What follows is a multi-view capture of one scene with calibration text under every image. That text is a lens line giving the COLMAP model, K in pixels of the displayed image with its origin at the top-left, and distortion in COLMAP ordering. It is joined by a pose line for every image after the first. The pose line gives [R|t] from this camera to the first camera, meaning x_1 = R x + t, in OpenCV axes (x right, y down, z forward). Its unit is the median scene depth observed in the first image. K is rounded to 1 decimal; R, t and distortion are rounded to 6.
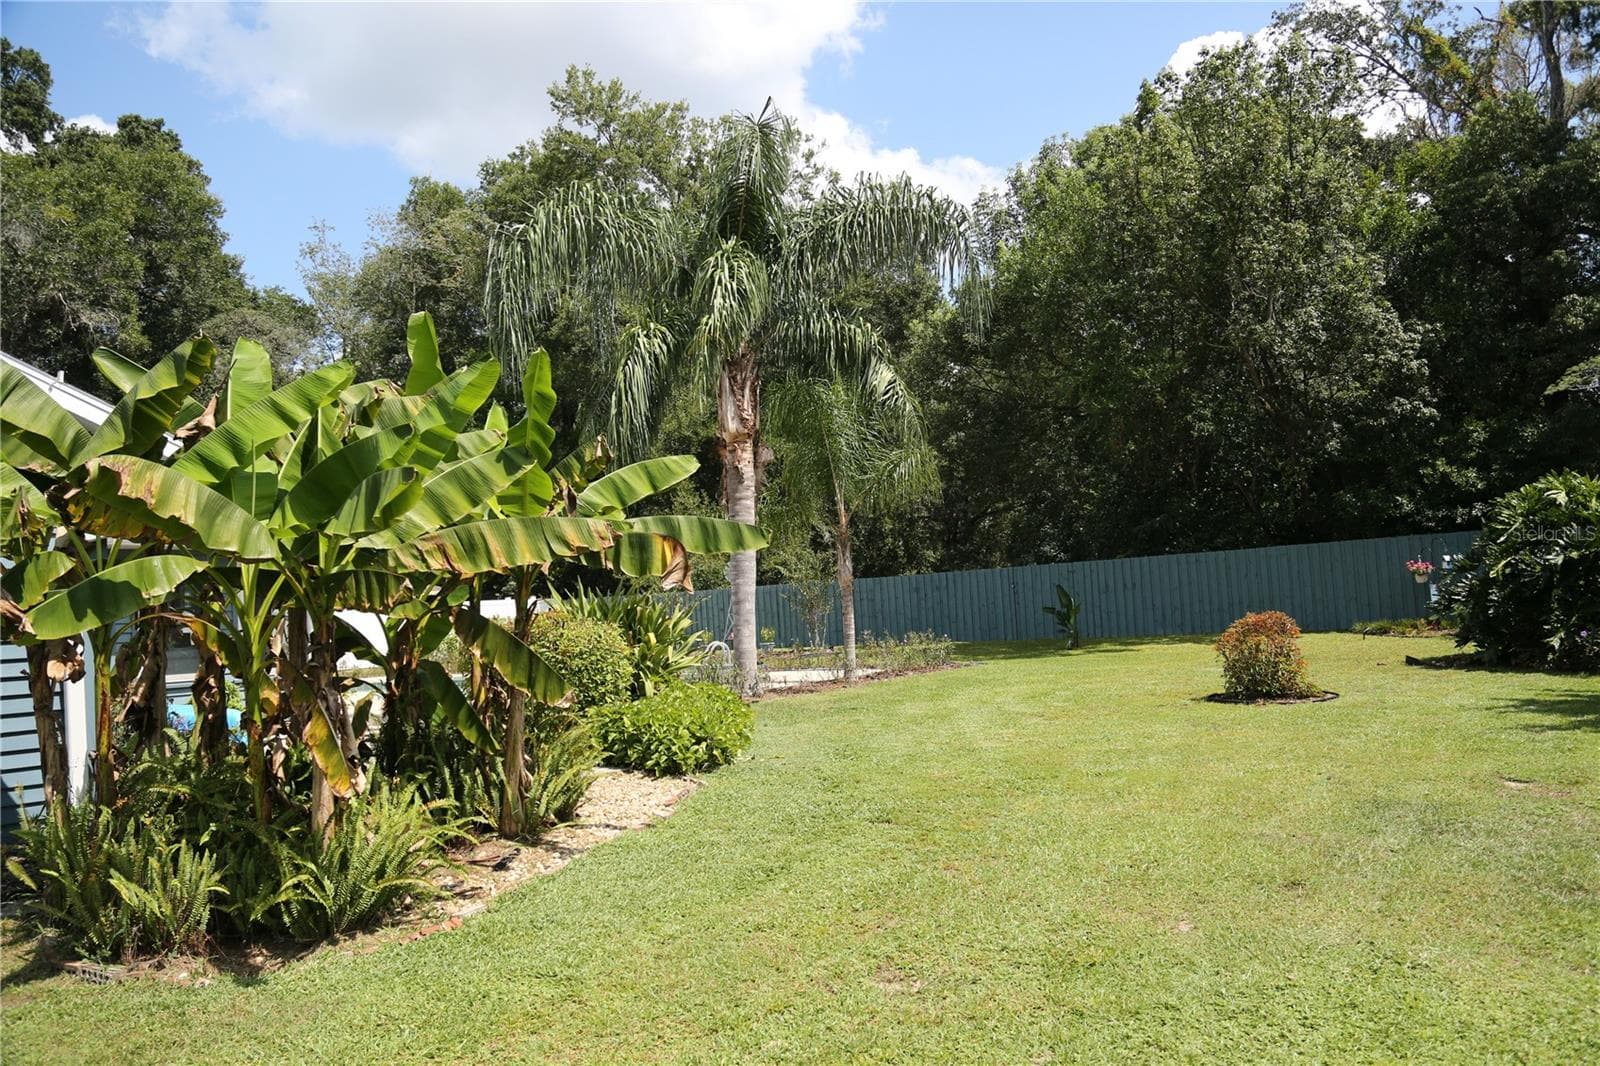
lens RADIAL K [[1074.2, 0, 806.3], [0, 1074.2, 534.1], [0, 0, 1]] dist [-0.121357, 0.064061]
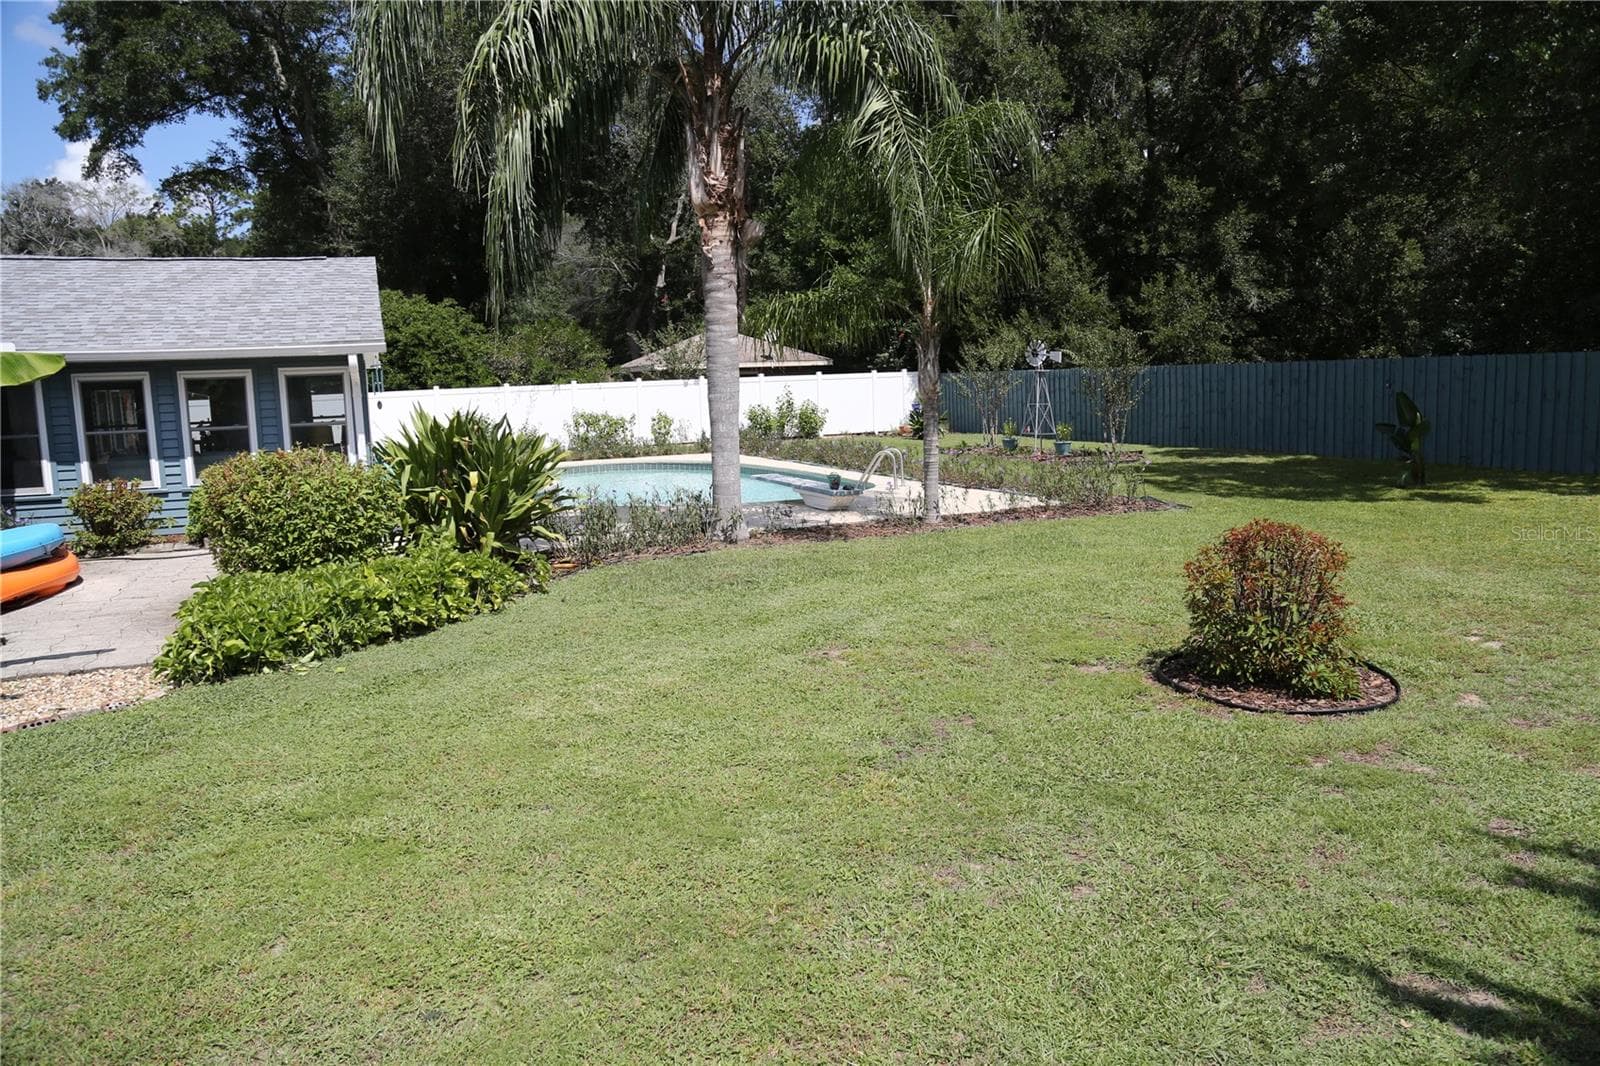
lens RADIAL K [[1089.1, 0, 807.2], [0, 1089.1, 532.1], [0, 0, 1]] dist [-0.126429, 0.074609]
pose [[0.852833, 0.099559, -0.512605, 0.276832], [0.019363, 0.974952, 0.221571, -0.022724], [0.521825, -0.198889, 0.829544, 0.228654]]
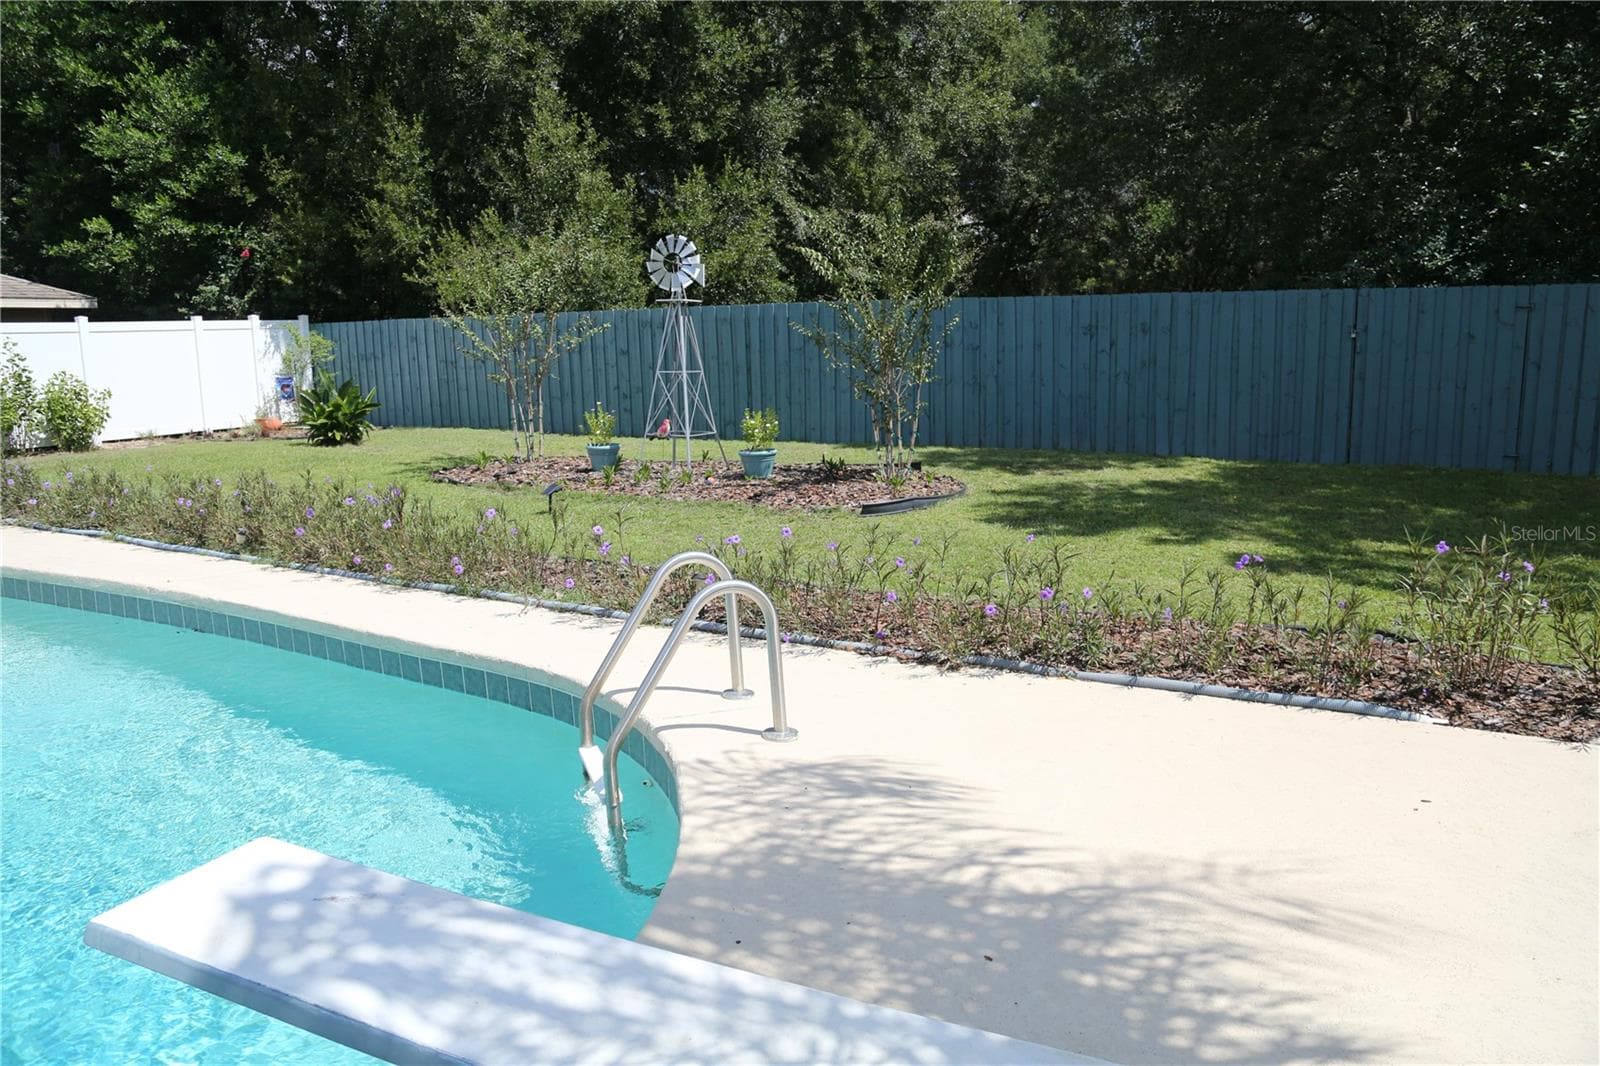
lens RADIAL K [[1089.1, 0, 807.2], [0, 1089.1, 532.1], [0, 0, 1]] dist [-0.126429, 0.074609]
pose [[0.991586, 0.020047, 0.127885, -0.083522], [-0.049850, 0.970878, 0.234331, 0.044253], [-0.119463, -0.238734, 0.963709, 0.725311]]
